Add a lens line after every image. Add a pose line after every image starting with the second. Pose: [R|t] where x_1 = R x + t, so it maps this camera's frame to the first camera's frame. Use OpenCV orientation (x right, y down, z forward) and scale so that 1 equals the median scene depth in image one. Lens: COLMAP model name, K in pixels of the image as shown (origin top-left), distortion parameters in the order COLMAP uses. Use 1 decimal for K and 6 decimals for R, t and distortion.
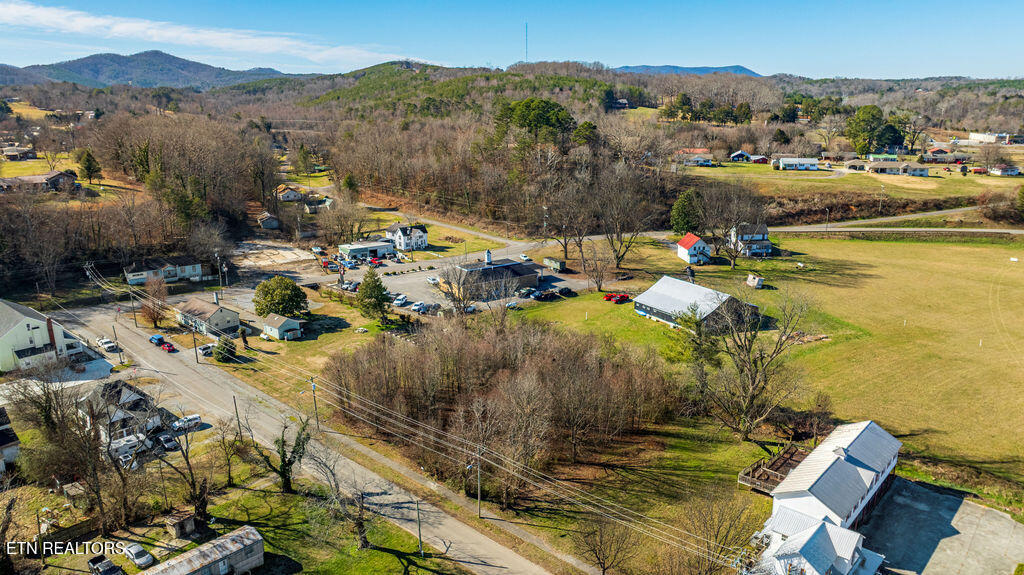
lens RADIAL K [[724.3, 0, 512.0], [0, 724.3, 287.5], [0, 0, 1]] dist [-0.039103, 0.032355]
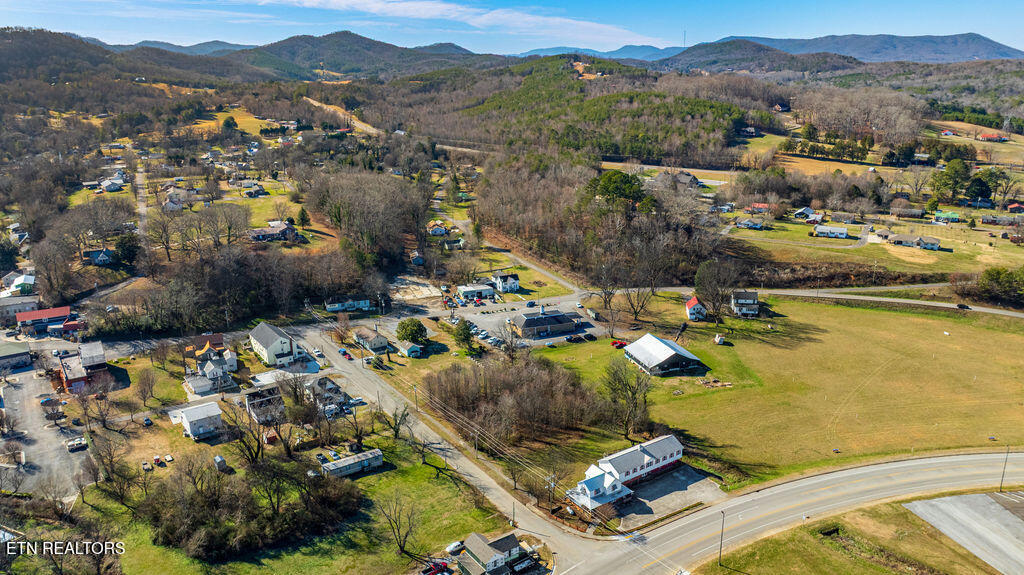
lens RADIAL K [[734.9, 0, 512.0], [0, 734.9, 287.5], [0, 0, 1]] dist [0.002743, -0.058752]
pose [[0.973675, 0.064302, -0.218681, 0.246674], [-0.059942, 0.997850, 0.026519, -0.128266], [0.219916, -0.012713, 0.975436, -0.554738]]
